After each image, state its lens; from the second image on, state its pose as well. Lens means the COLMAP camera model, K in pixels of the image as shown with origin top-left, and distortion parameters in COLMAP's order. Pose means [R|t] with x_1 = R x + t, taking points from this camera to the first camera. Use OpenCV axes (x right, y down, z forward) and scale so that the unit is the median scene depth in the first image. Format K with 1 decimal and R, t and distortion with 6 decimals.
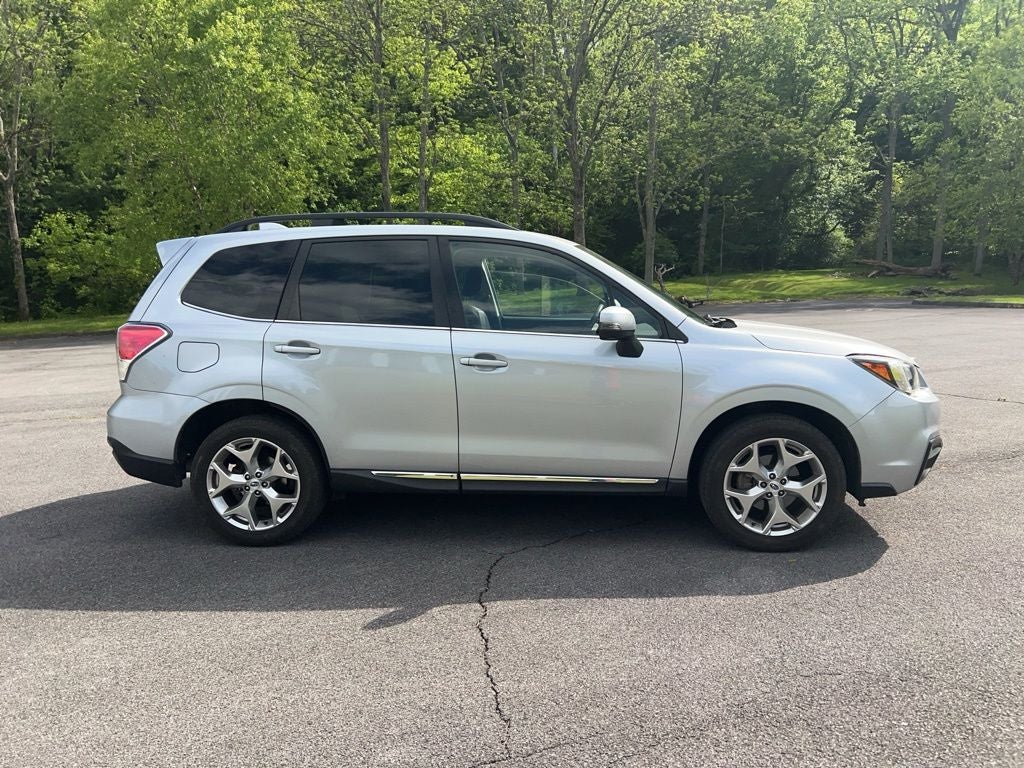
lens RADIAL K [[777.0, 0, 520.5], [0, 777.0, 392.5], [0, 0, 1]] dist [0.042238, -0.042126]
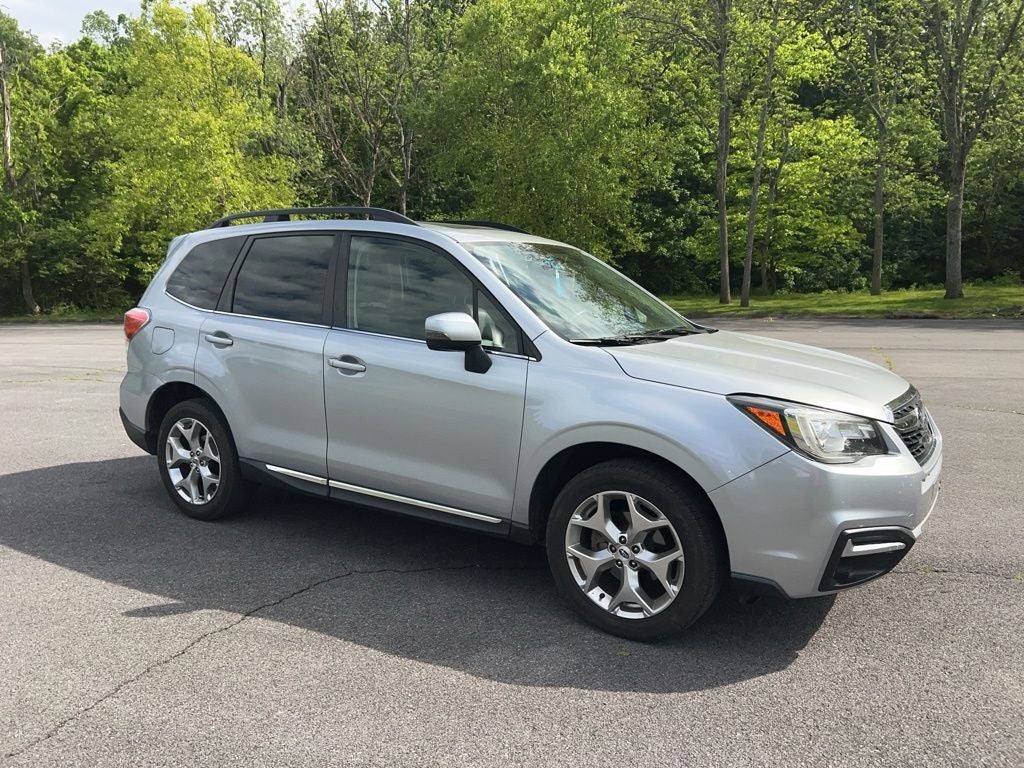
lens RADIAL K [[764.9, 0, 509.3], [0, 764.9, 398.1], [0, 0, 1]] dist [0.044524, -0.037431]
pose [[0.881475, 0.095804, -0.462411, 0.529655], [-0.088829, 0.995363, 0.036893, -0.048092], [0.463801, 0.008555, 0.885898, 0.255657]]
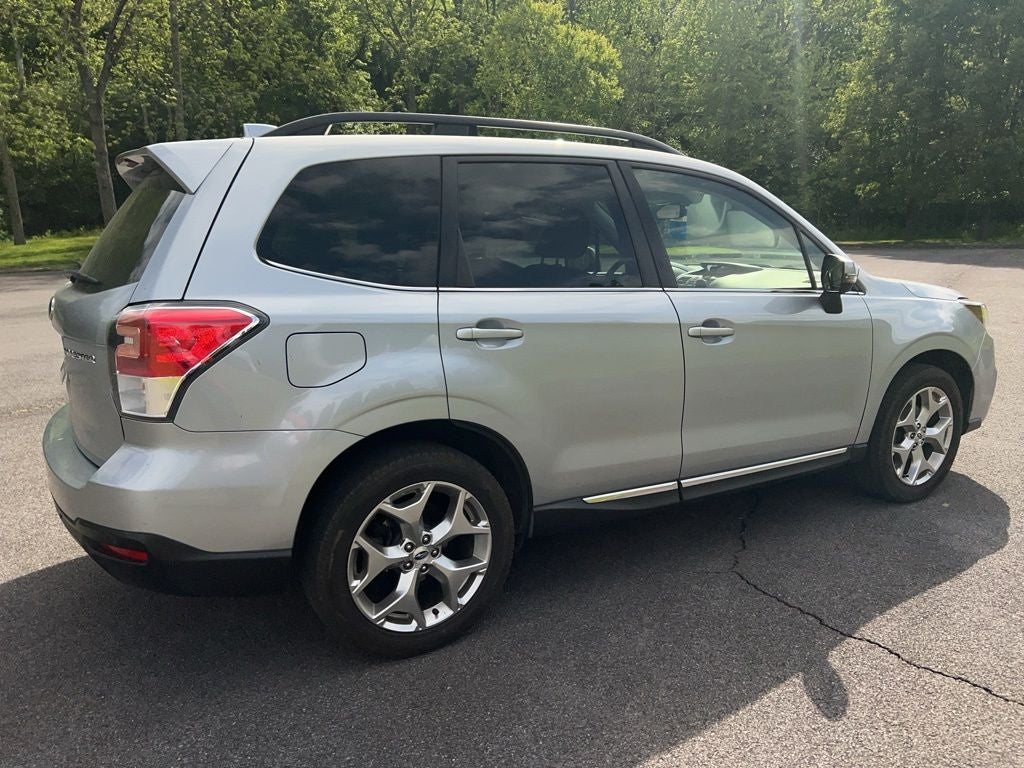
lens RADIAL K [[777.0, 0, 520.5], [0, 777.0, 392.5], [0, 0, 1]] dist [0.042238, -0.042126]
pose [[0.808823, -0.114994, 0.576699, -0.618683], [0.078595, 0.993034, 0.087781, -0.058582], [-0.582776, -0.025674, 0.812227, 0.458420]]
